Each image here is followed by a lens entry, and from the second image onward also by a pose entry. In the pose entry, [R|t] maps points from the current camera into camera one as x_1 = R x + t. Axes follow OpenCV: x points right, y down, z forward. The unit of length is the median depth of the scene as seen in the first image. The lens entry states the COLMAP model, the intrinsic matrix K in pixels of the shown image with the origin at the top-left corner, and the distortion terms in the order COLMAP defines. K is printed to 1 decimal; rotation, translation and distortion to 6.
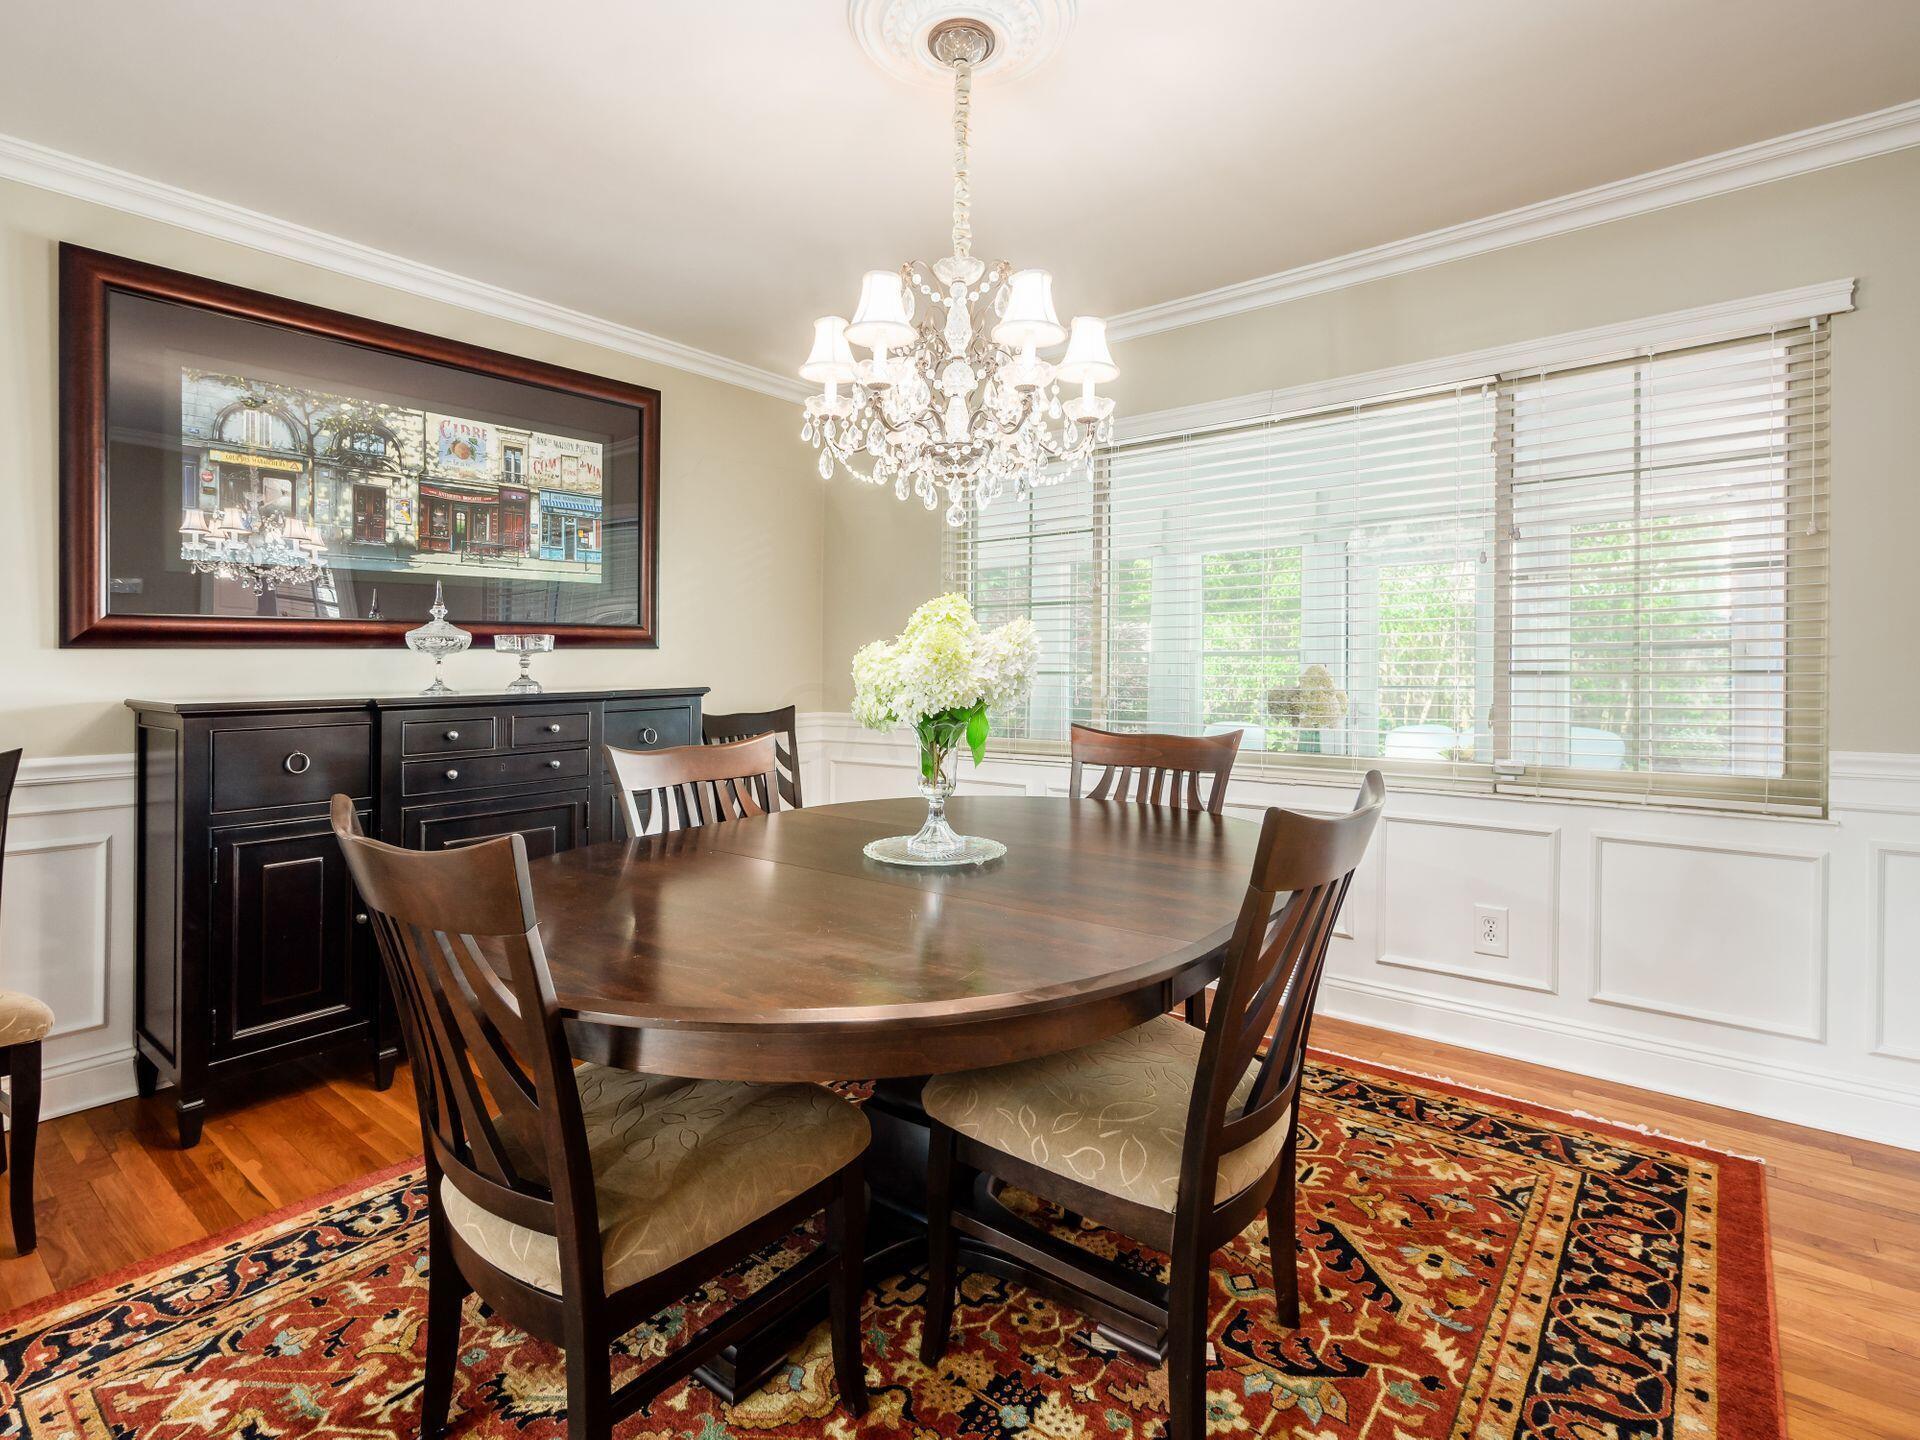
lens RADIAL K [[948.9, 0, 948.7], [0, 948.9, 679.2], [0, 0, 1]] dist [0.005427, -0.001649]
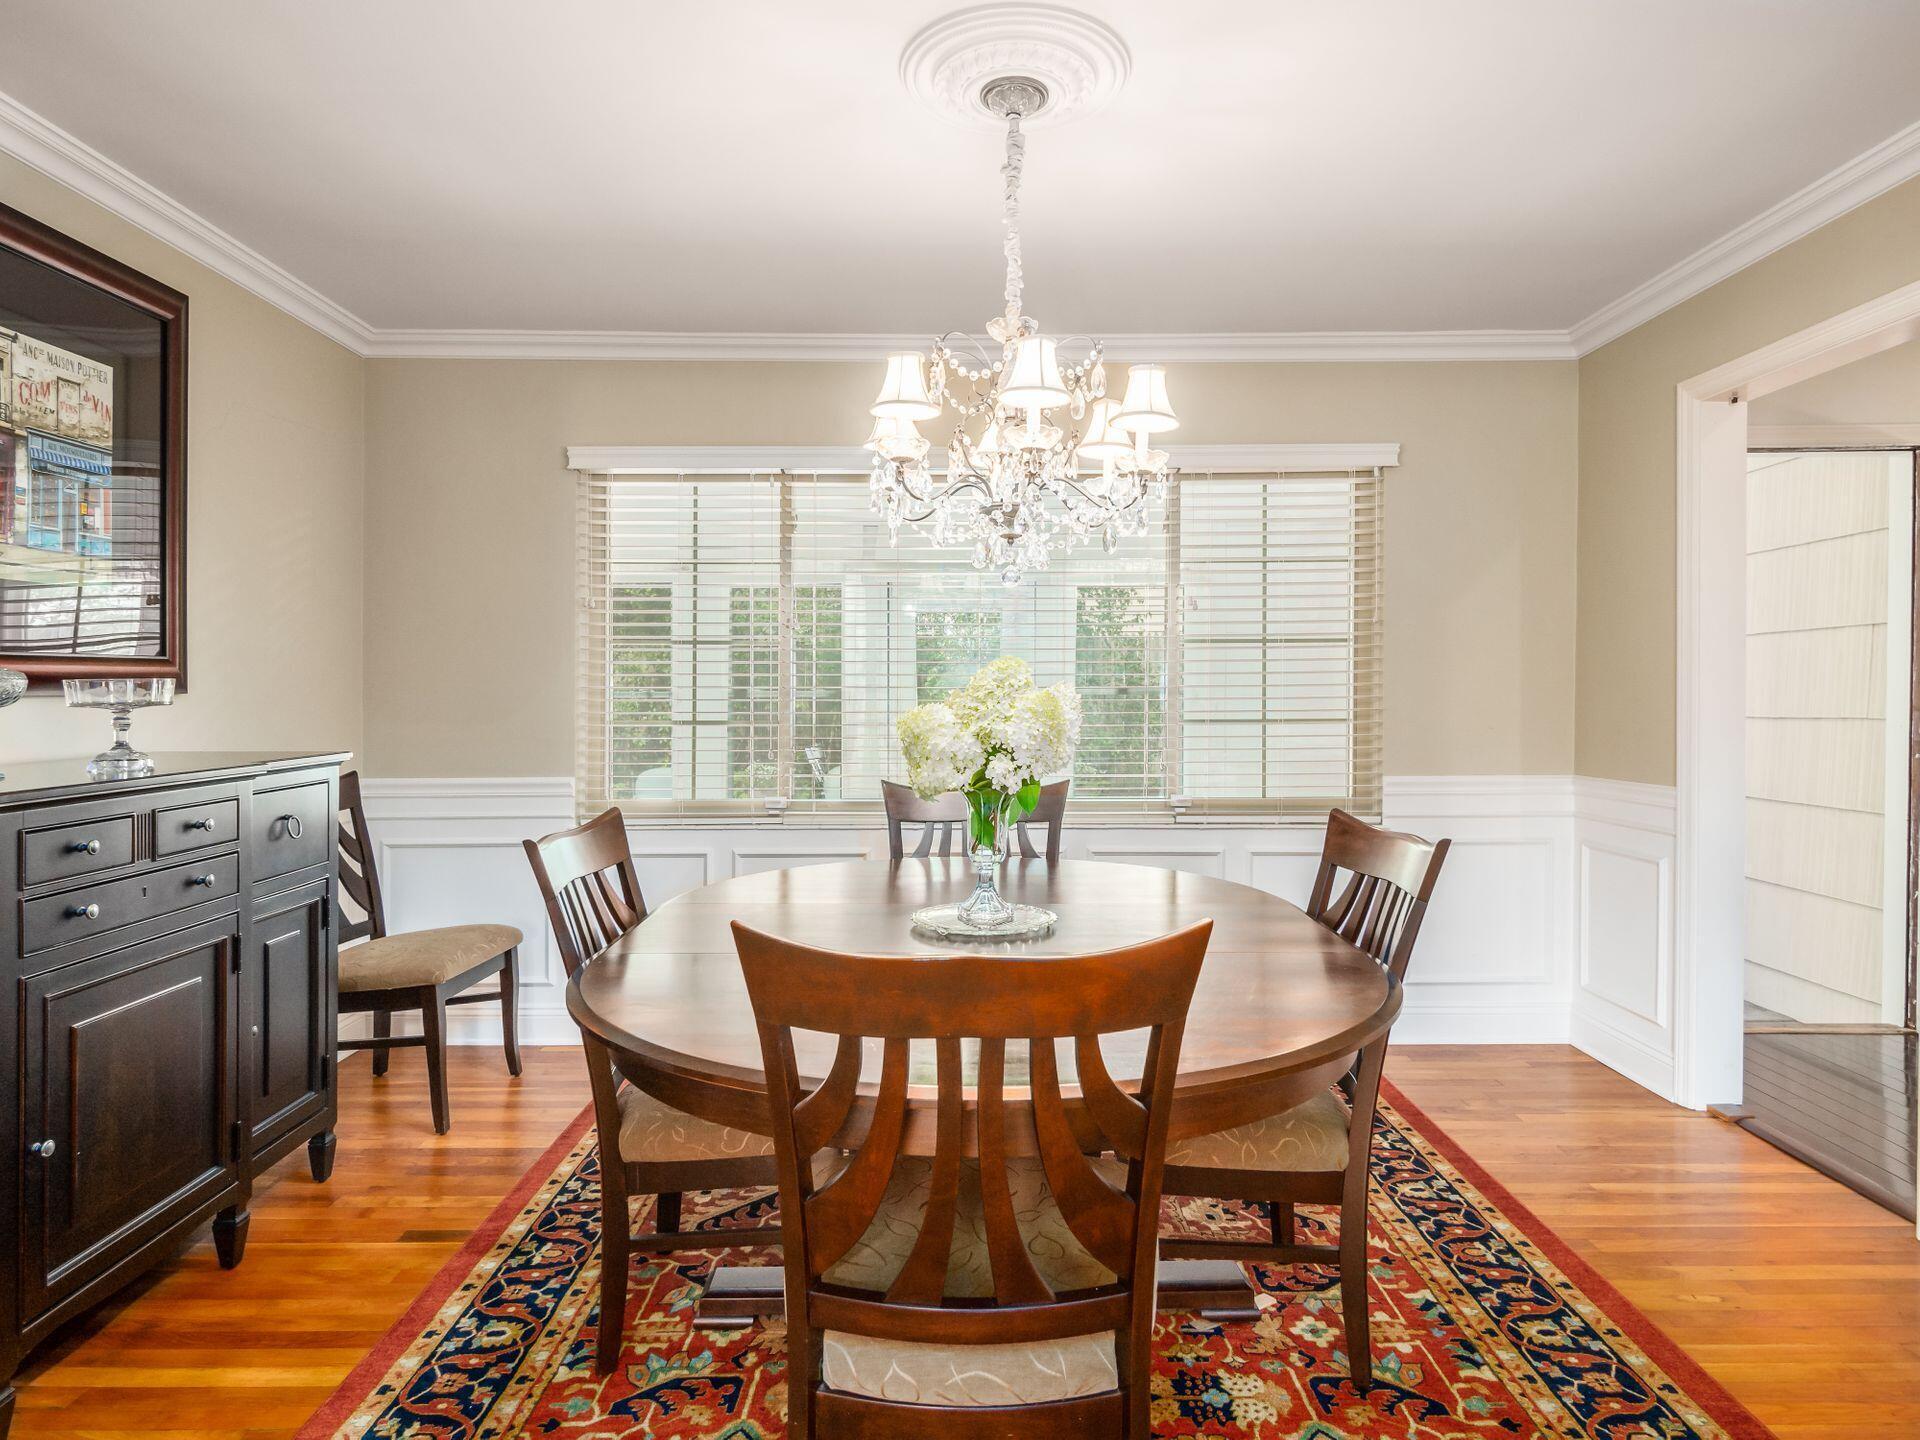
lens RADIAL K [[1156.2, 0, 949.3], [0, 1156.2, 712.9], [0, 0, 1]] dist [-0.001916, 0.002274]
pose [[0.768132, -0.008806, 0.640231, -0.832772], [0.003826, 0.999951, 0.009164, -0.046644], [-0.640280, -0.004590, 0.768128, 0.114417]]
